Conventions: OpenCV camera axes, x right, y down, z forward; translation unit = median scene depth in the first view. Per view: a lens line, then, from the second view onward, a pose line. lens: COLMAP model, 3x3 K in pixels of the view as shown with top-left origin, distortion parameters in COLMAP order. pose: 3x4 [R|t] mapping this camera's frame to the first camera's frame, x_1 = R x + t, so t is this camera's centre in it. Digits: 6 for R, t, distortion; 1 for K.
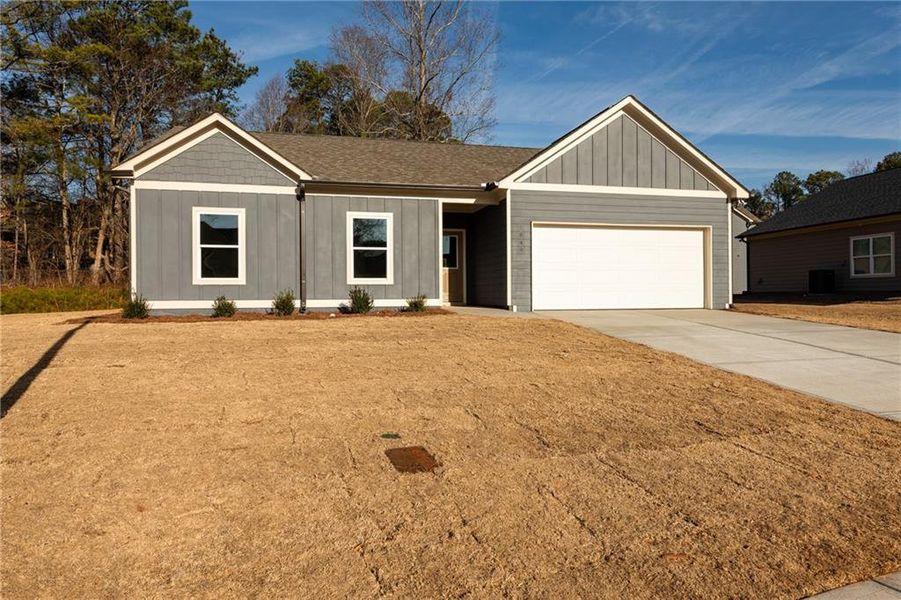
lens RADIAL K [[592.1, 0, 450.5], [0, 592.1, 300.0], [0, 0, 1]] dist [0.020224, -0.000344]
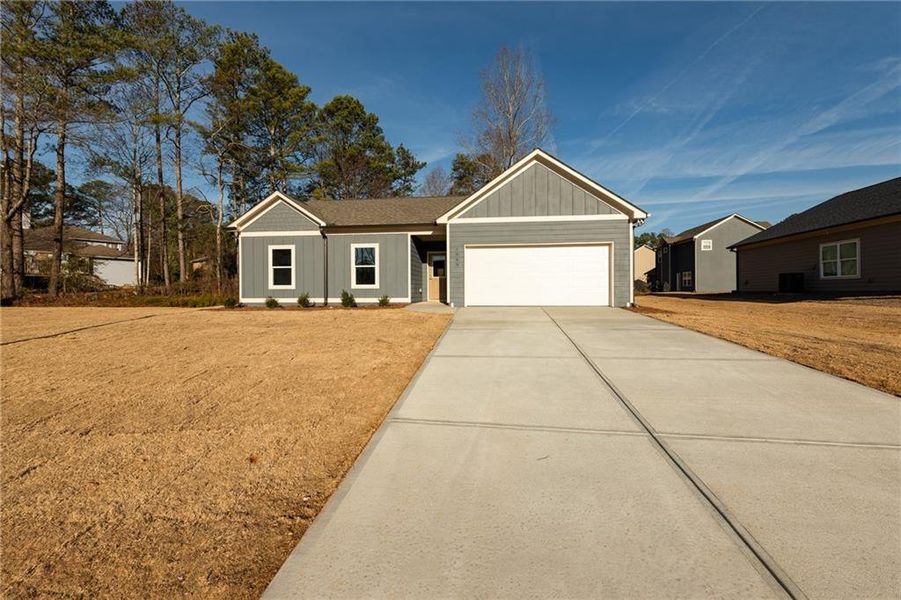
lens RADIAL K [[354.4, 0, 451.7], [0, 354.4, 295.4], [0, 0, 1]] dist [0.012085, -0.000083]
pose [[0.939482, 0.003901, -0.342577, 0.402424], [-0.002790, 0.999989, 0.003734, -0.011941], [0.342588, -0.002552, 0.939482, 0.174963]]
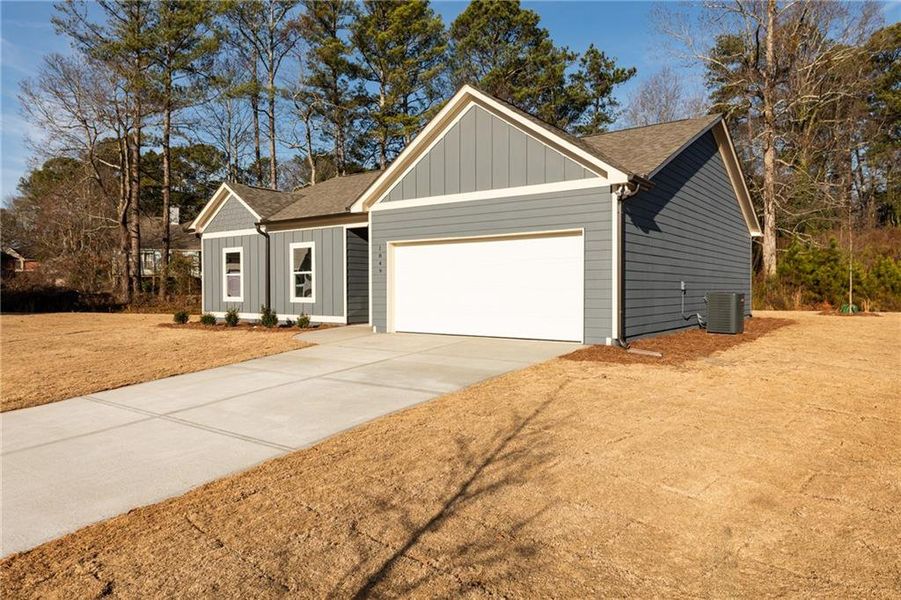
lens RADIAL K [[592.1, 0, 450.5], [0, 592.1, 300.0], [0, 0, 1]] dist [0.020224, -0.000344]
pose [[0.643705, 0.016326, -0.765100, 0.948635], [-0.006840, 0.999855, 0.015581, -0.051464], [0.765243, -0.004796, 0.643723, 0.446726]]
